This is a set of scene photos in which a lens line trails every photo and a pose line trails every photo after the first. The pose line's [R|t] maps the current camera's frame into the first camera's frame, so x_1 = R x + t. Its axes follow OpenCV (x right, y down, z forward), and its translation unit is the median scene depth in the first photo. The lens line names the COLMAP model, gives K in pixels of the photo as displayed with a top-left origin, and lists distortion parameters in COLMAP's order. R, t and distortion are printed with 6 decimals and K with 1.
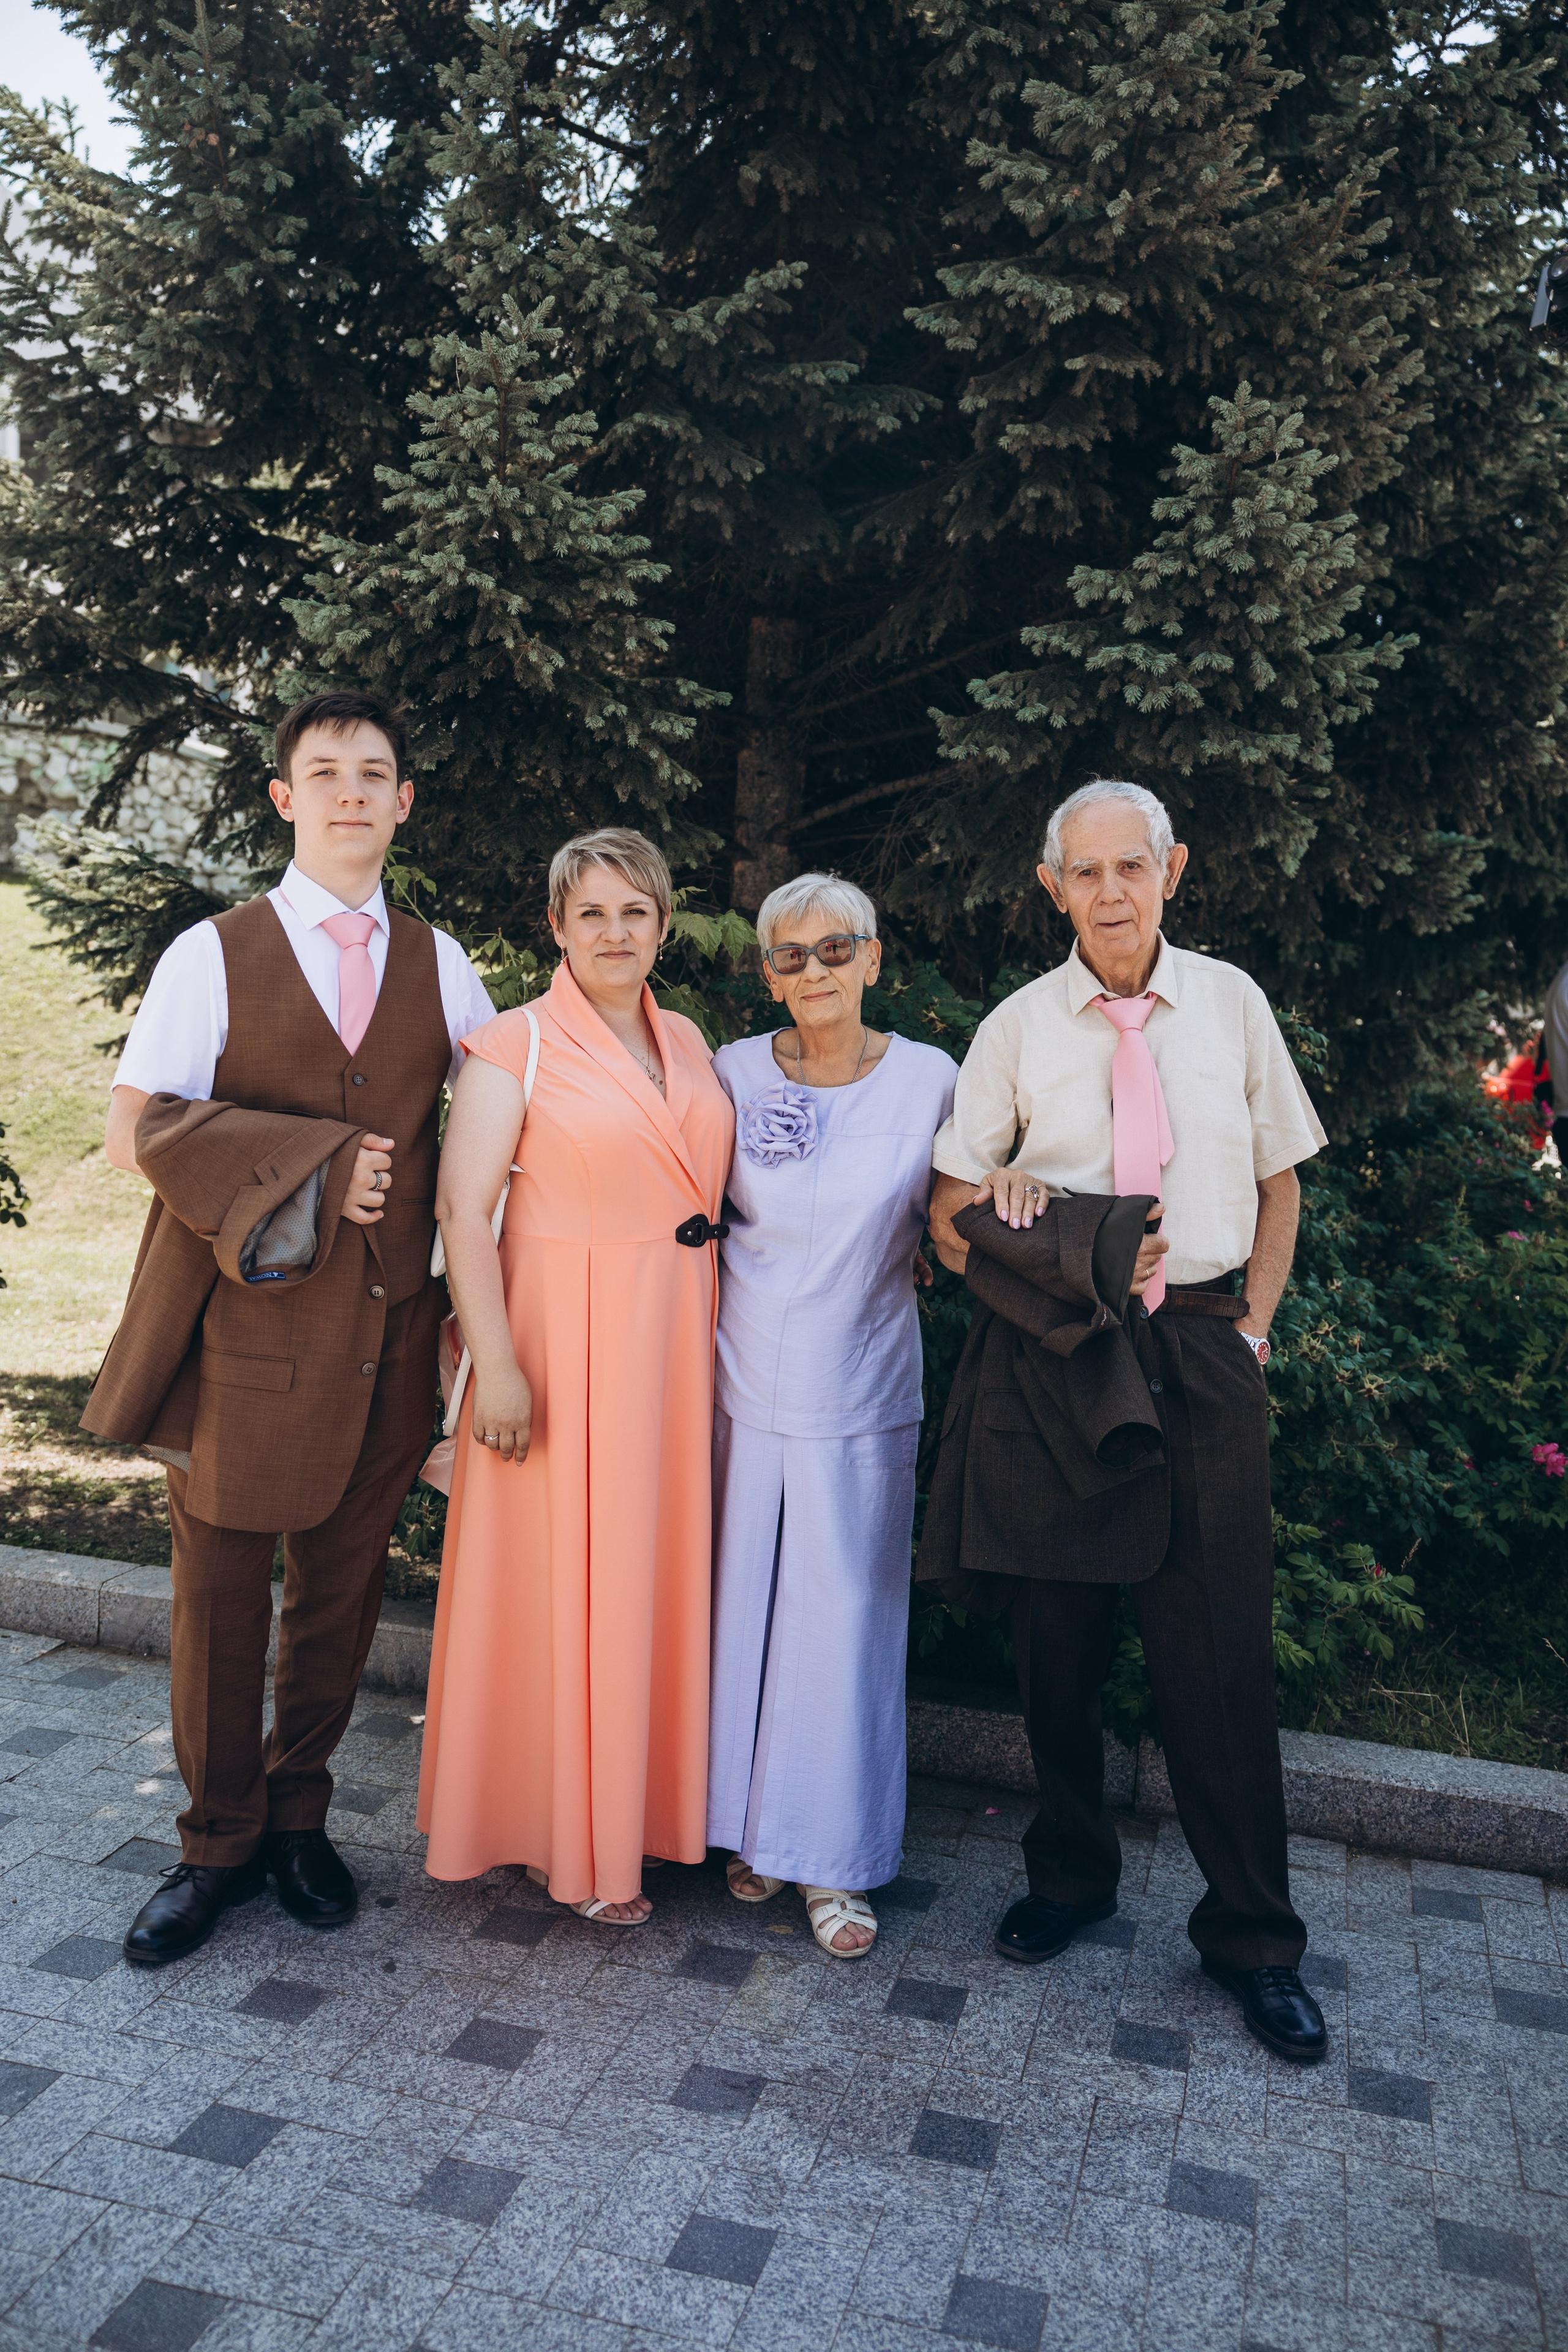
lens RADIAL K [[2087.9, 0, 791.2], [0, 2087.9, 1184.2], [0, 0, 1]] dist [0.032005, -0.014355]
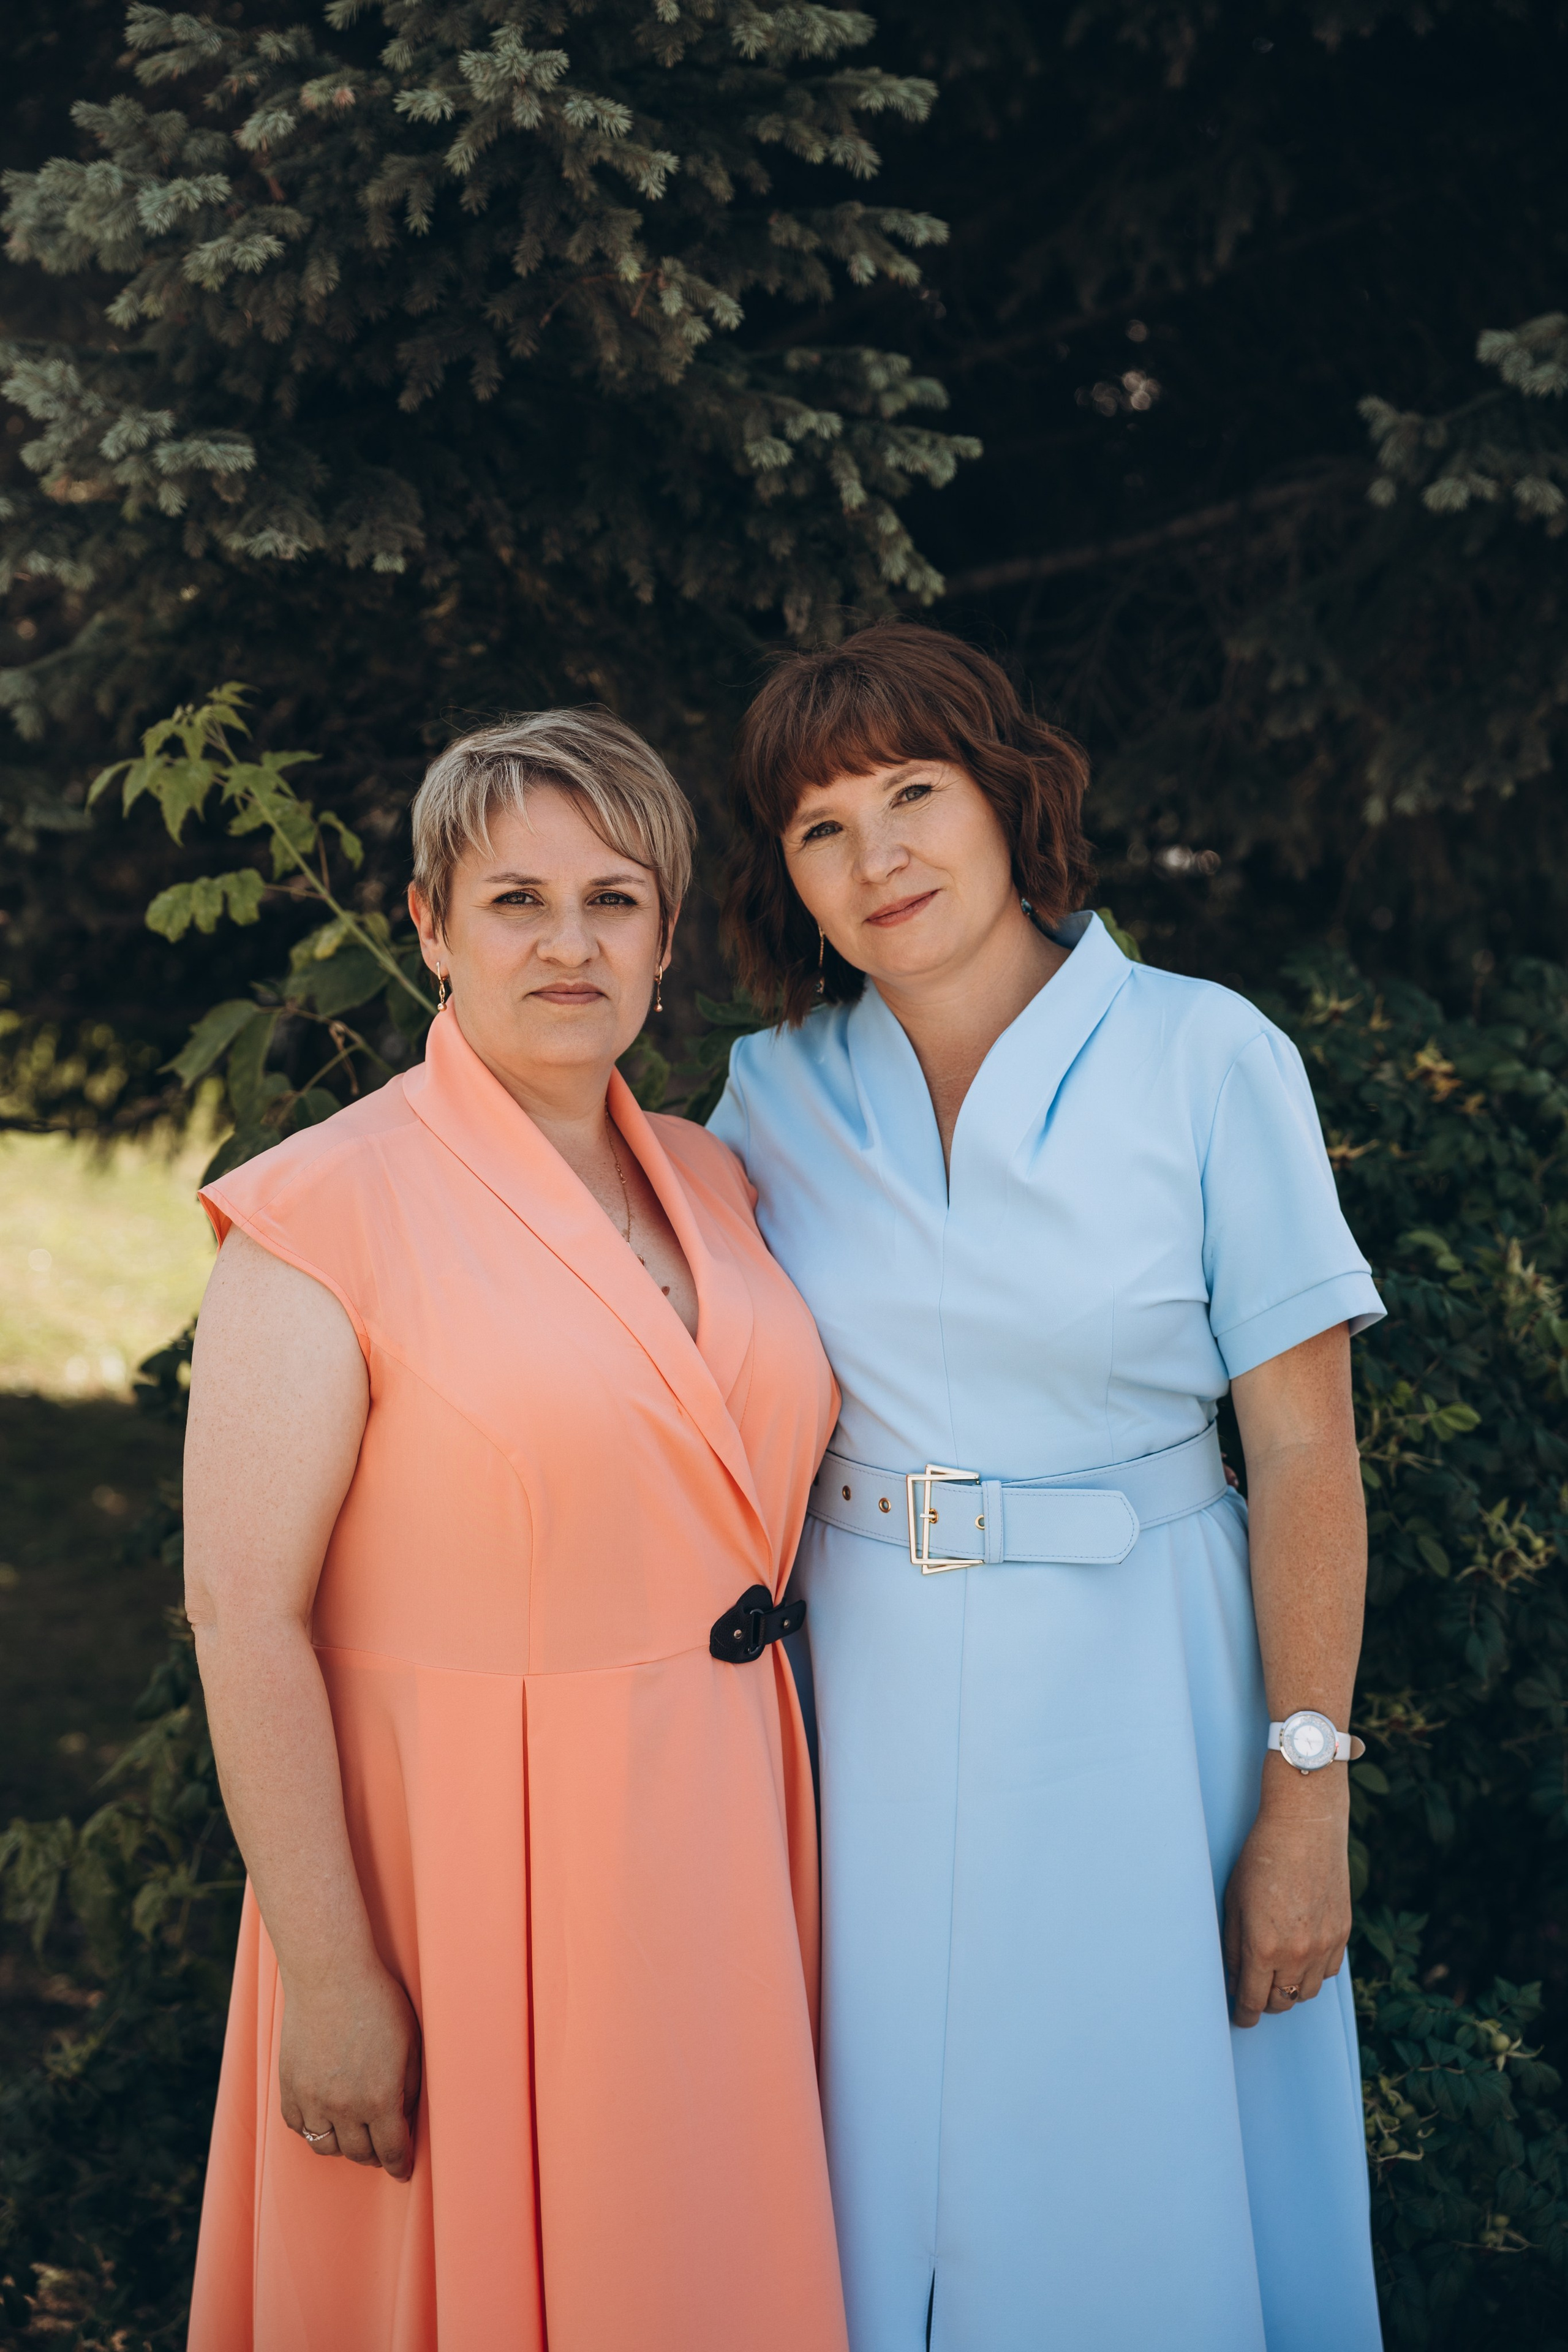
lens RADIAL K [[3551.9, 0, 765.4], [0, 3551.9, 1161.6], [0, 0, 1]] dist [0.505628, -1.494116]
pose [[0.980784, -0.055810, 0.186944, -0.248145], [0.059522, 0.998125, -0.014302, -0.061127], [-0.185796, 0.025155, 0.982266, 0.257236]]
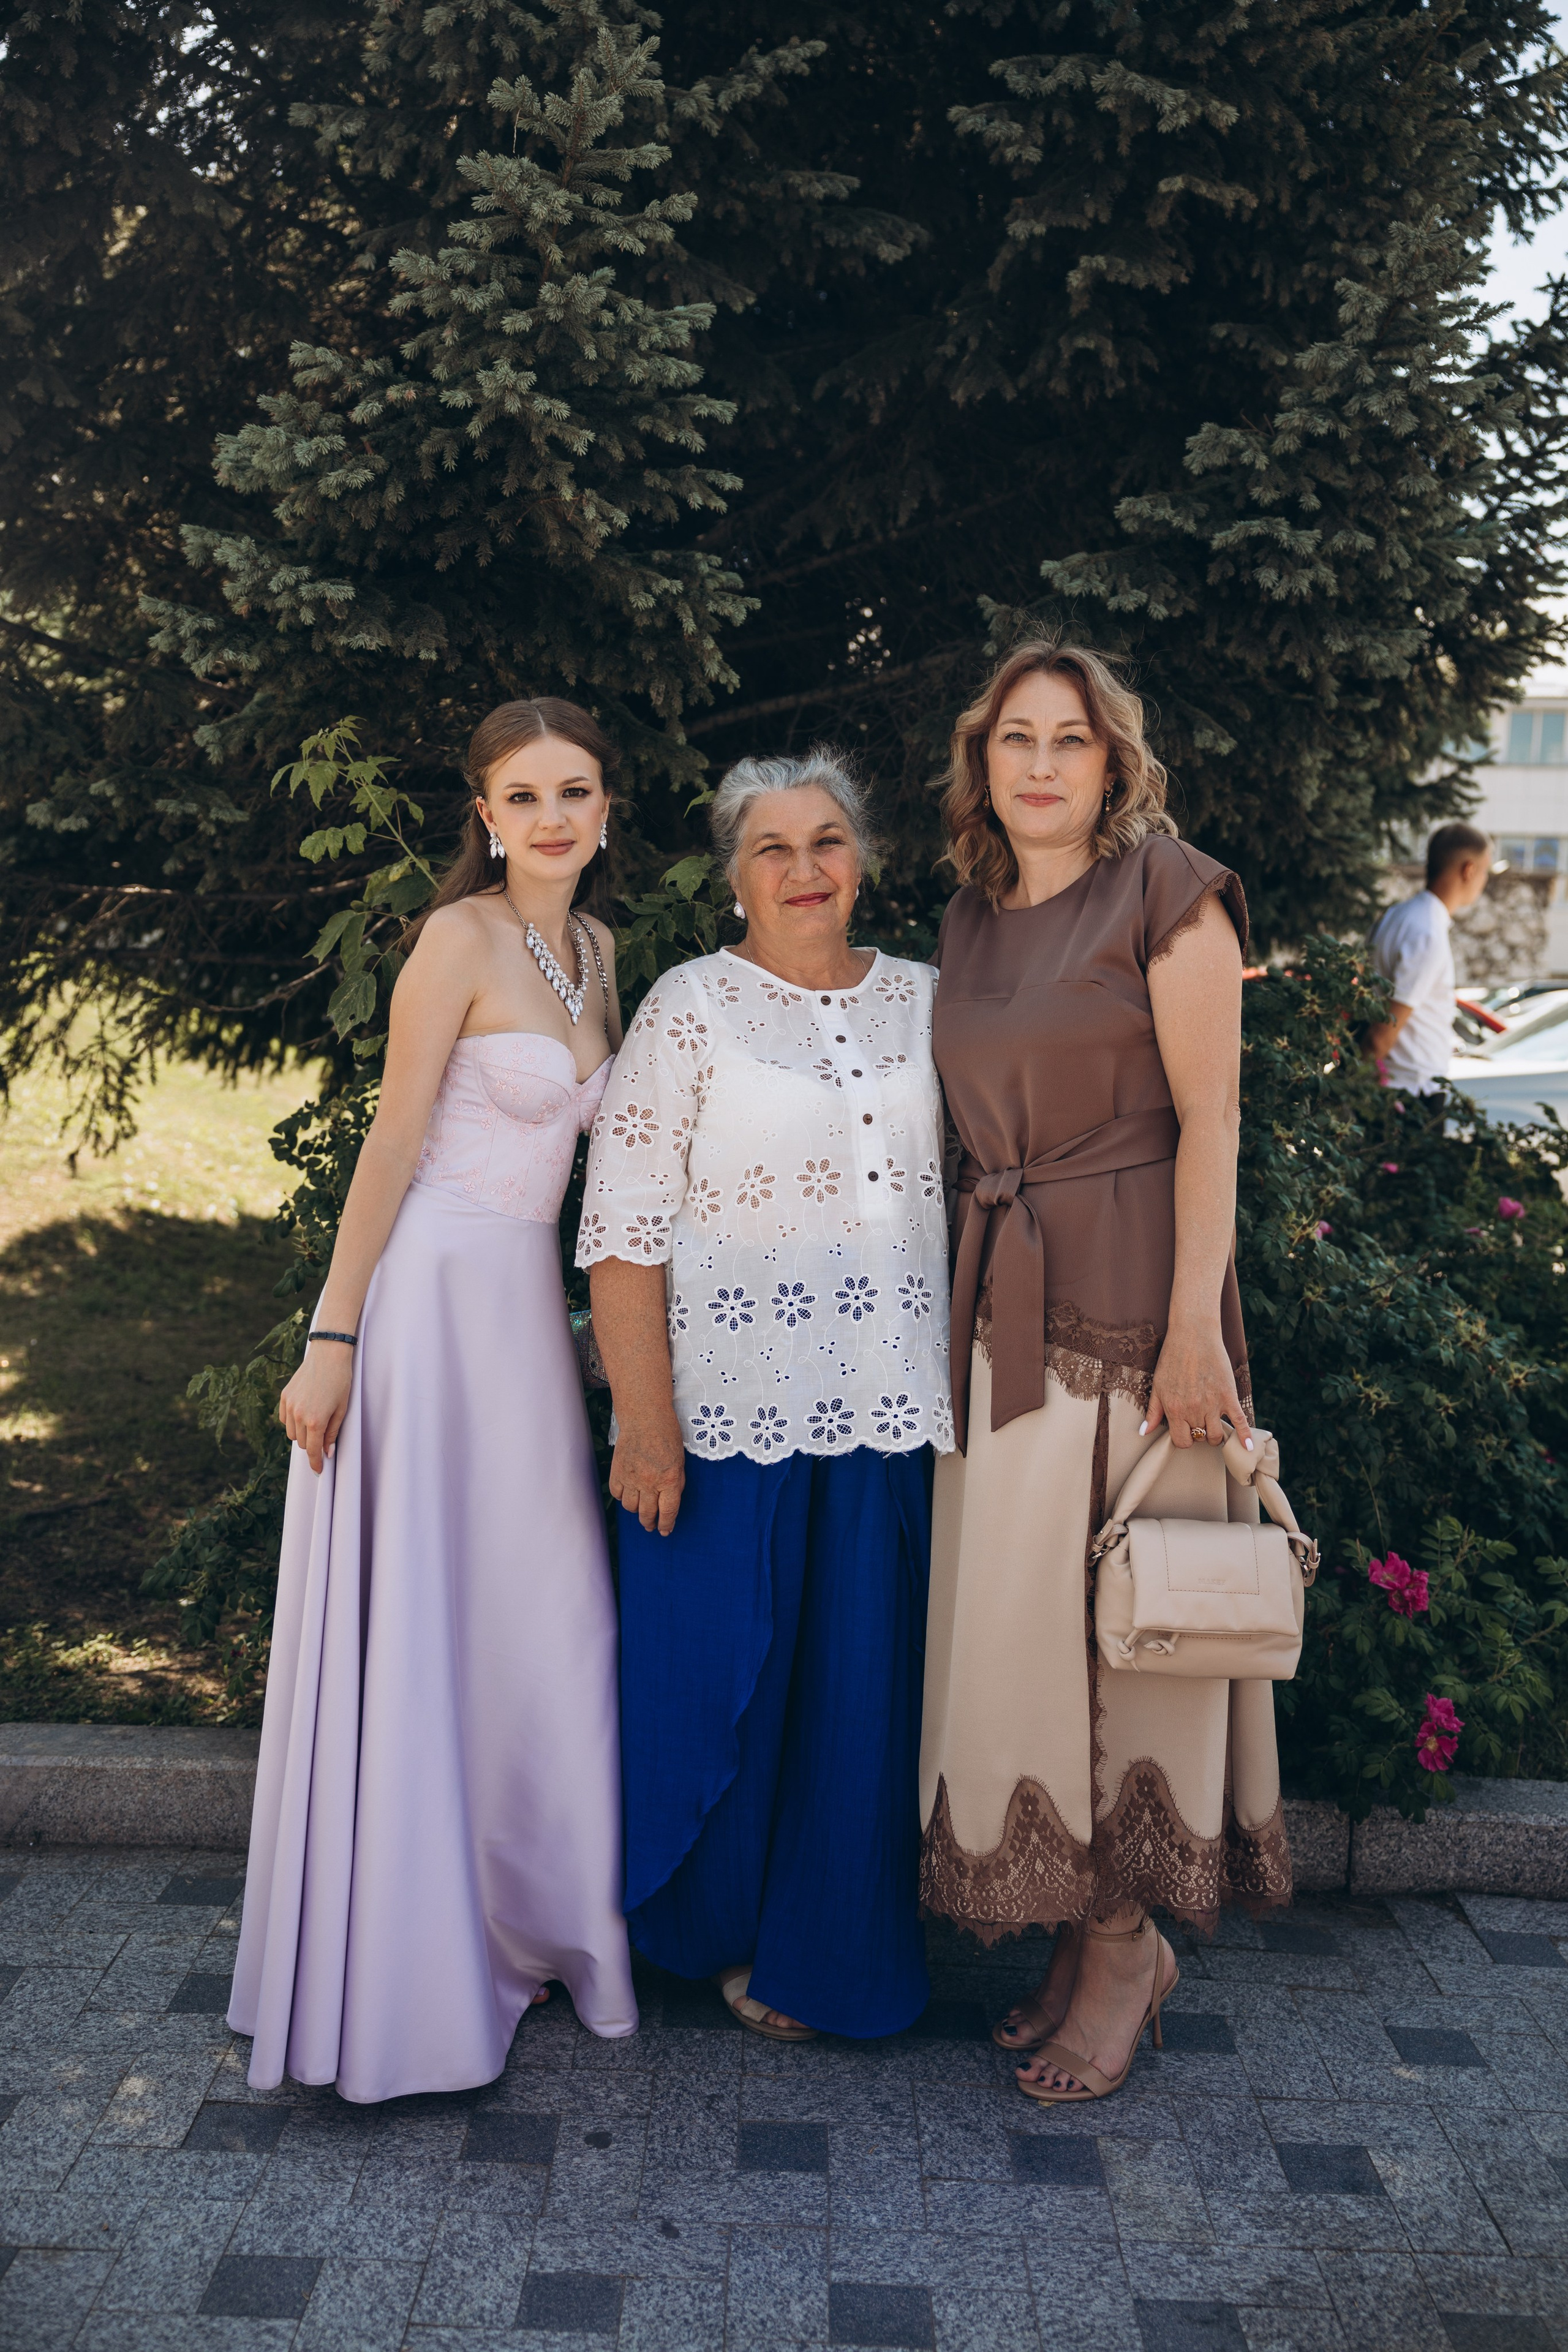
lens RADIAL K [[2309.3, 0, 796.1], [0, 2309.3, 1173.2], [0, 0, 1]] dist [0.086888, -0.090039]
pose [[0.966127, -0.043210, 0.254423, -0.273438], [0.044696, 0.999001, -0.000059, -0.001583], [-0.254166, 0.011429, 0.967093, 0.139299]]
